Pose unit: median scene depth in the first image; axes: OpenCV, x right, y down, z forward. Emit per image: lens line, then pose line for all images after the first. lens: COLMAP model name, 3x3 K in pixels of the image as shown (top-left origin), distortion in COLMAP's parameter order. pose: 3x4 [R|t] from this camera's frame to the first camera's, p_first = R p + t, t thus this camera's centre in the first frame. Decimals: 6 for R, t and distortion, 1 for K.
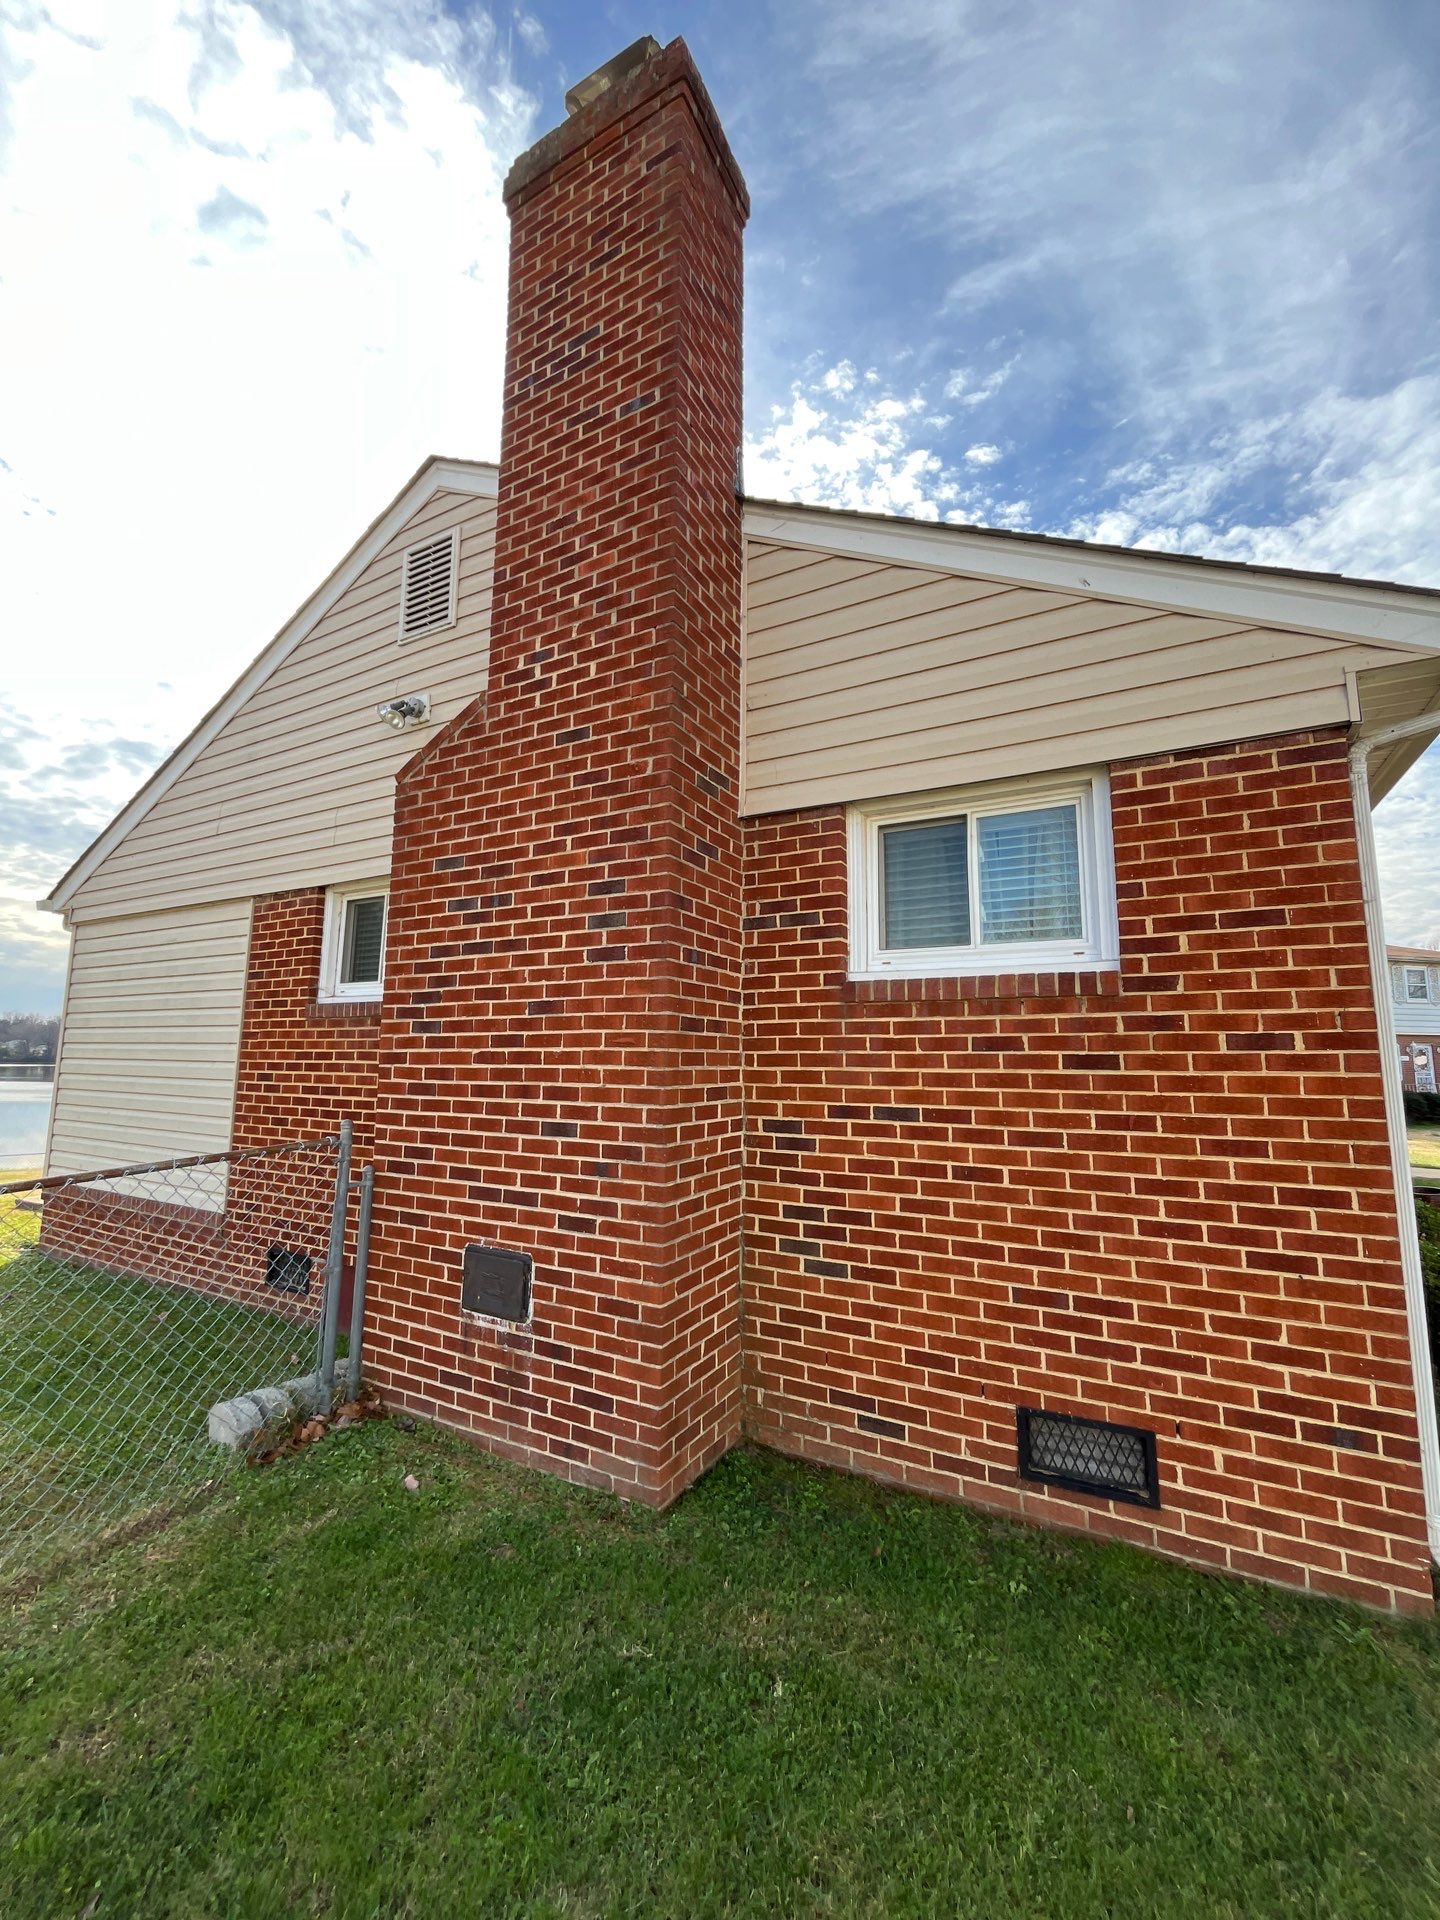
lens RADIAL K [[772.8, 0, 718.1], [0, 772.8, 954.3], [0, 0, 1]] dist [-0.001762, -0.001040]
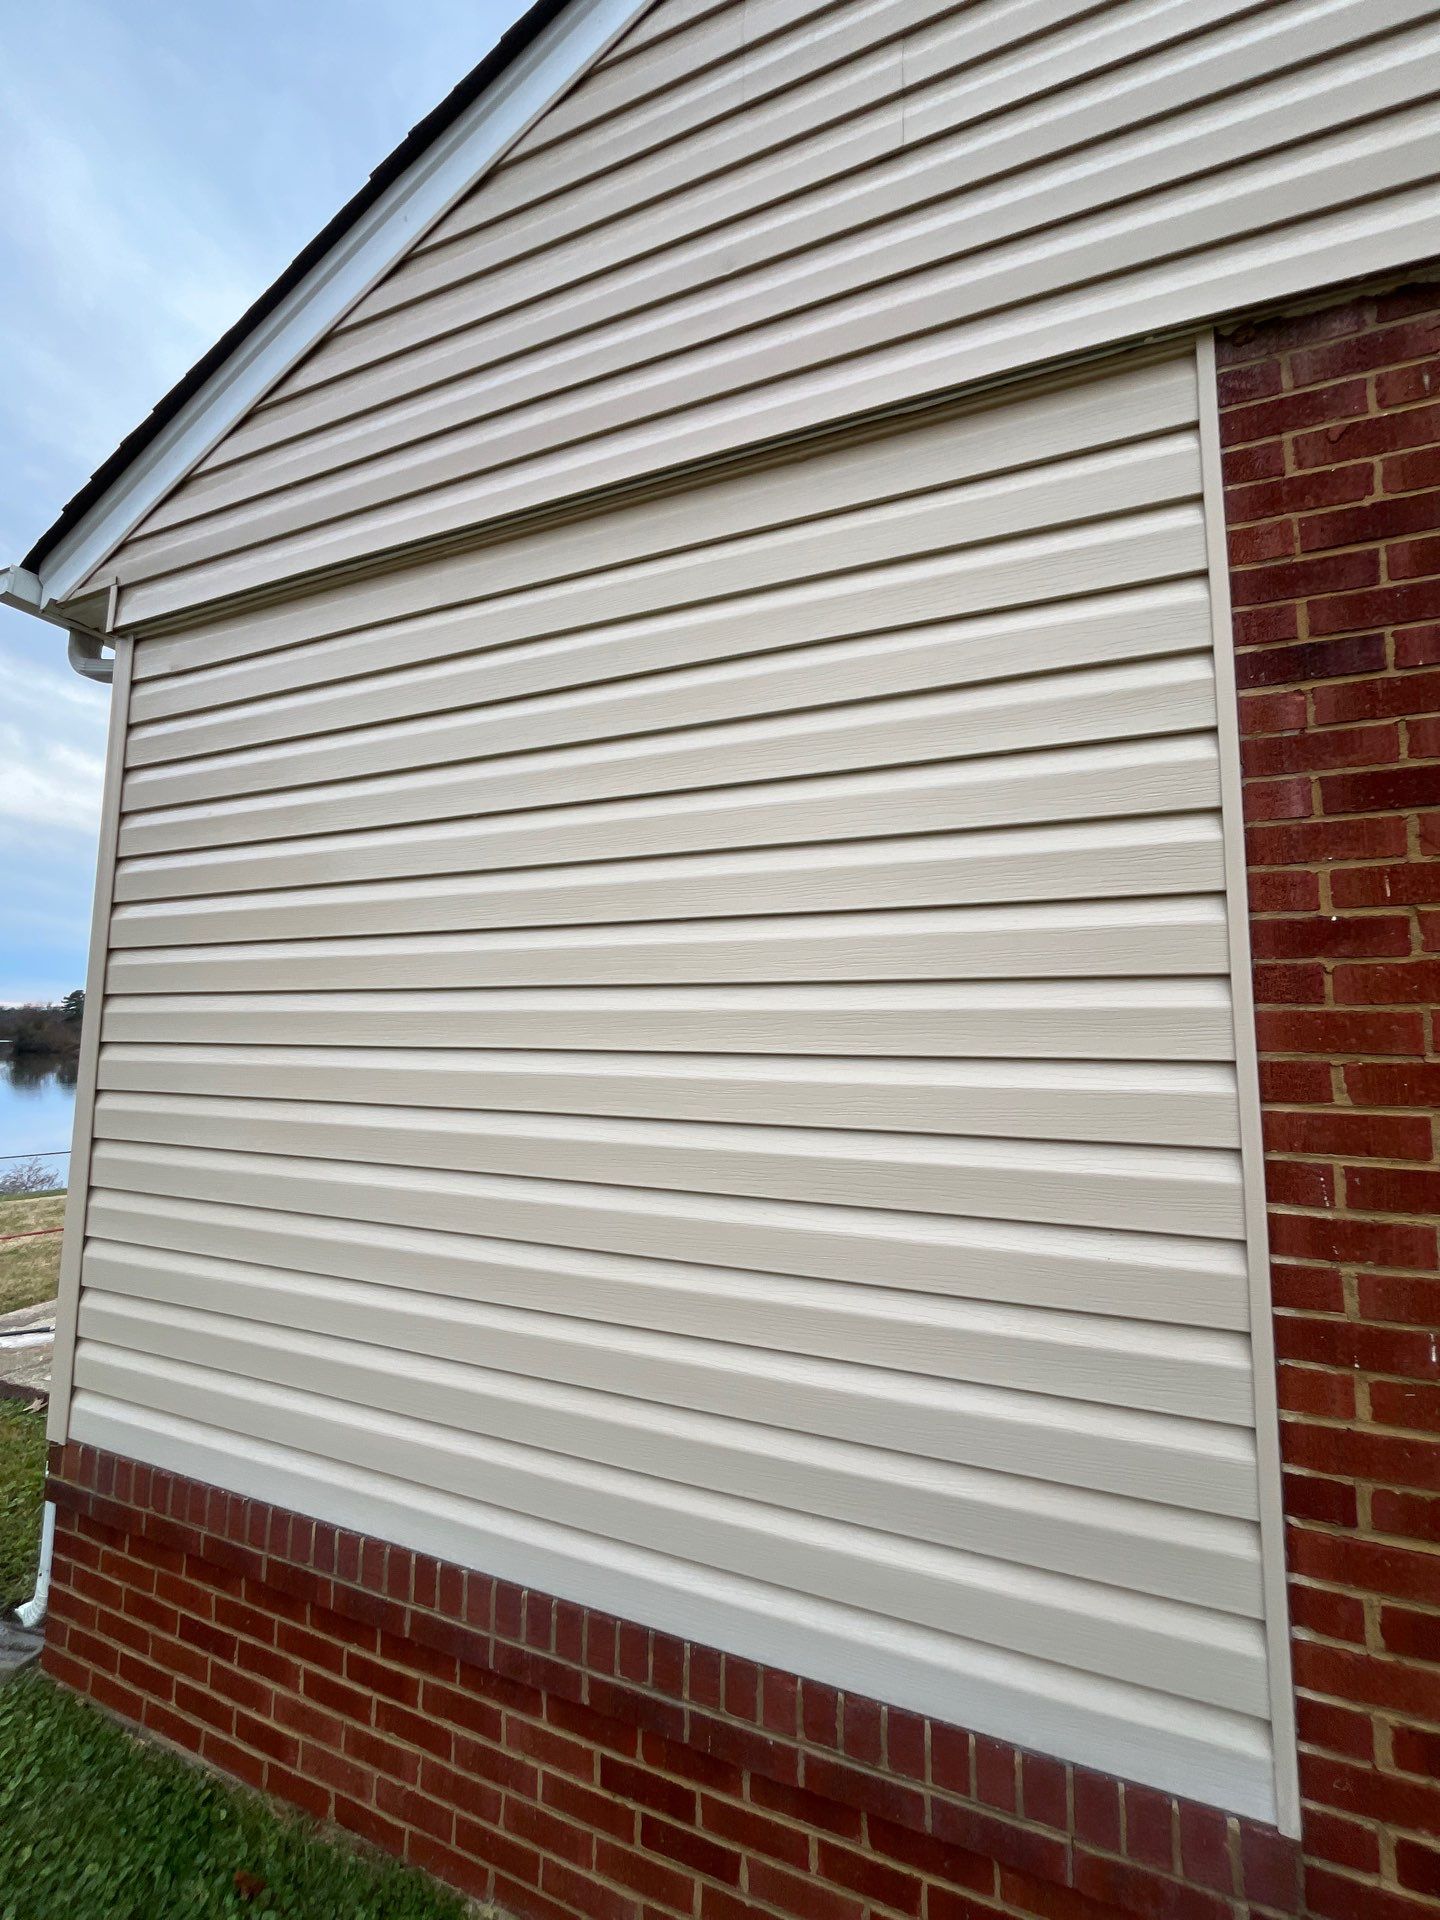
lens RADIAL K [[772.8, 0, 718.1], [0, 772.8, 954.3], [0, 0, 1]] dist [-0.001762, -0.001040]
pose [[0.991746, 0.010529, 0.127782, -1.375978], [-0.015011, 0.999304, 0.034160, 0.181205], [-0.127333, -0.035796, 0.991214, 1.405055]]
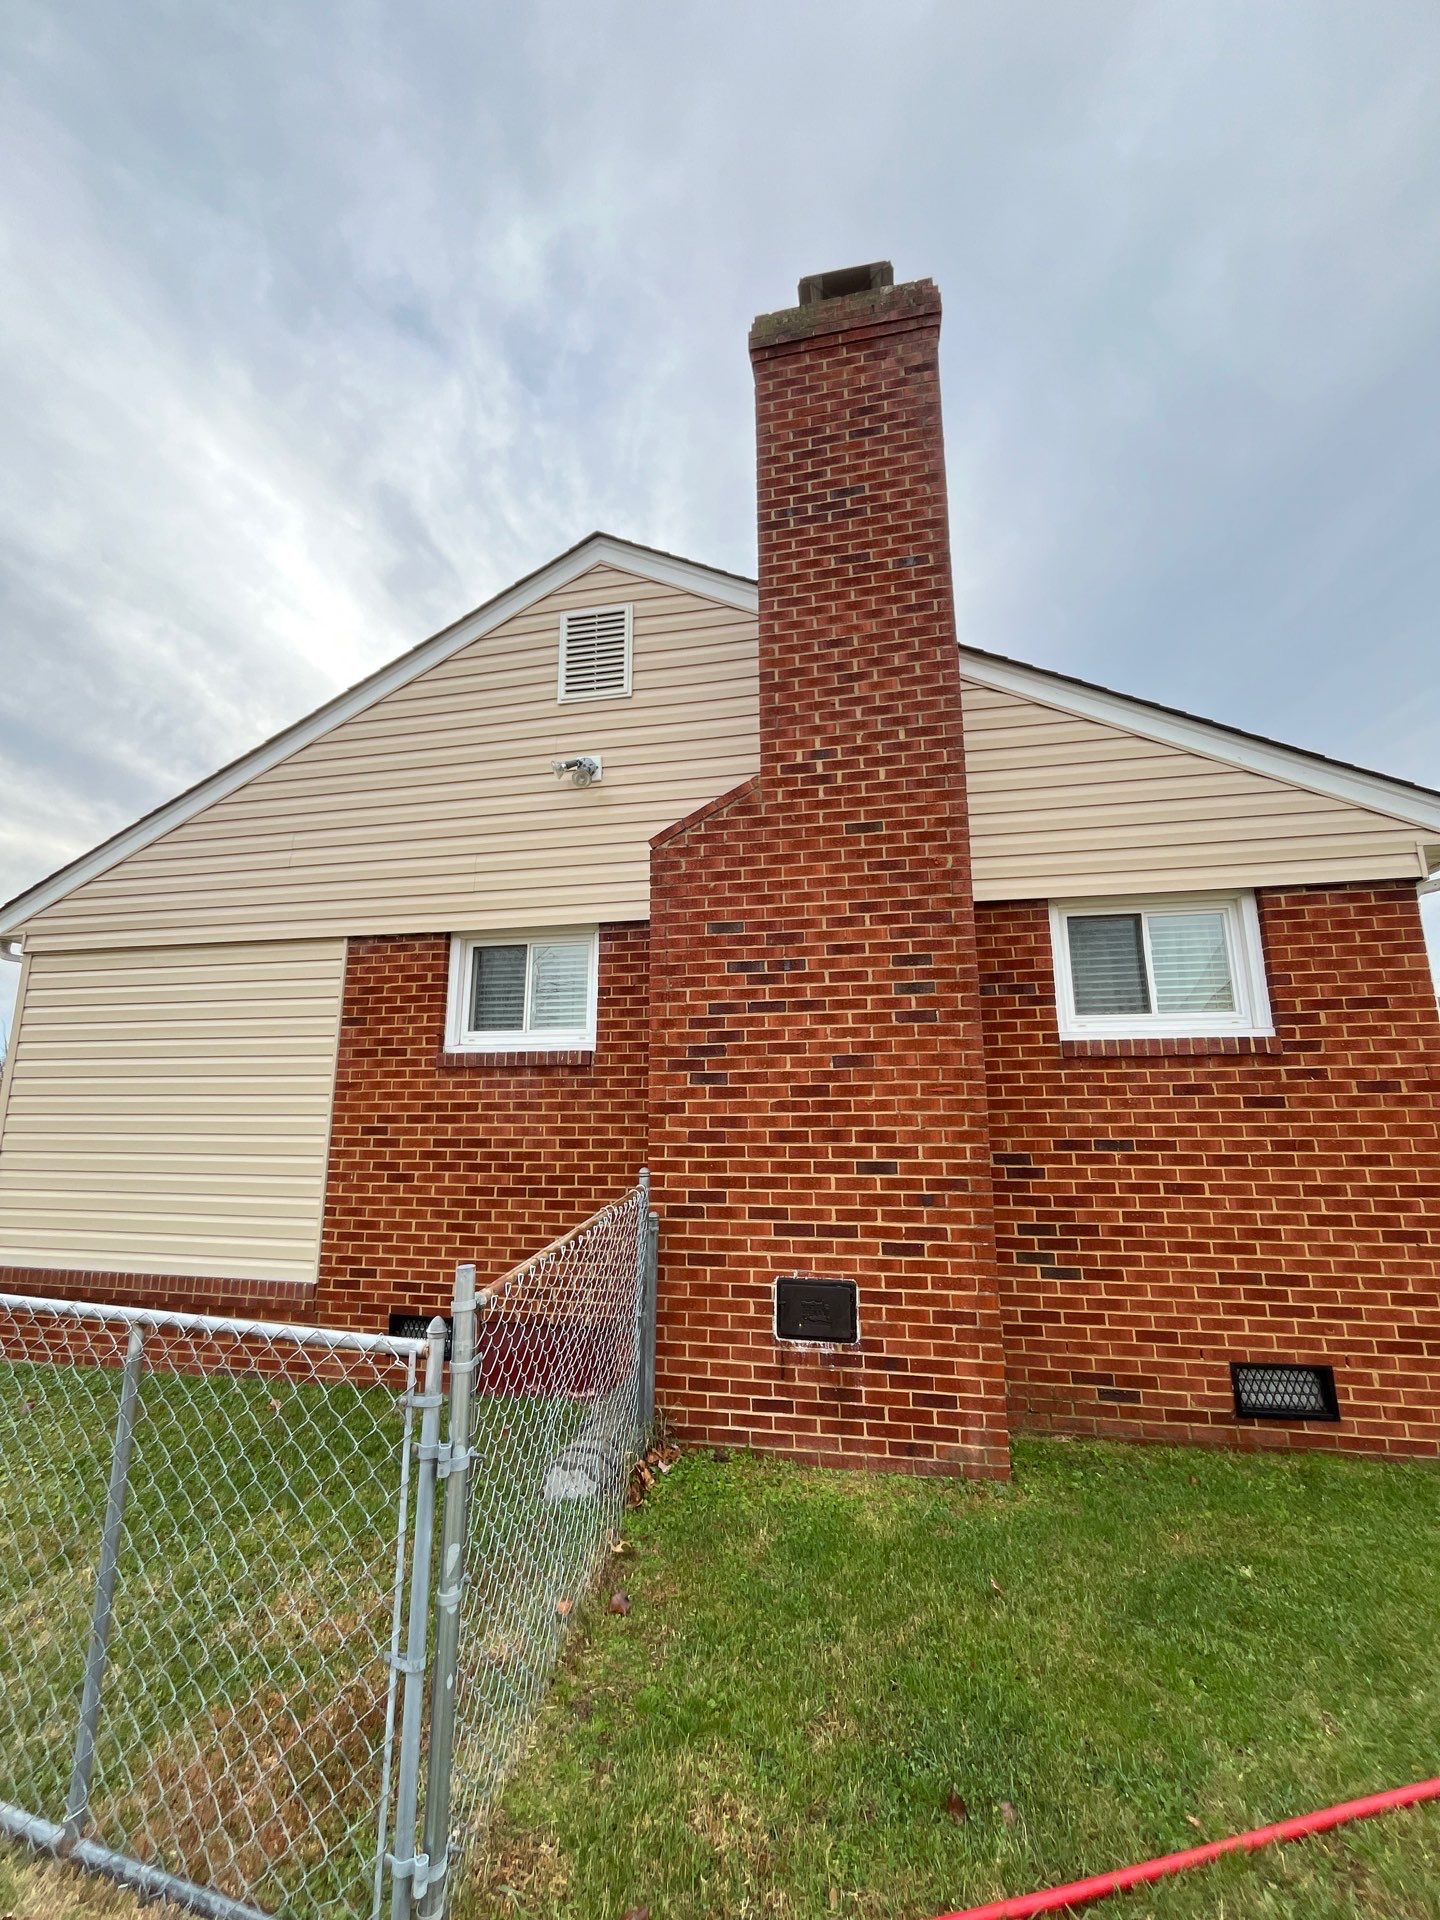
lens RADIAL K [[772.8, 0, 718.1], [0, 772.8, 954.3], [0, 0, 1]] dist [-0.001762, -0.001040]
pose [[0.956774, 0.040500, 0.288000, -0.785058], [-0.025053, 0.998053, -0.057121, -0.020067], [-0.289753, 0.047437, 0.955925, -0.049973]]
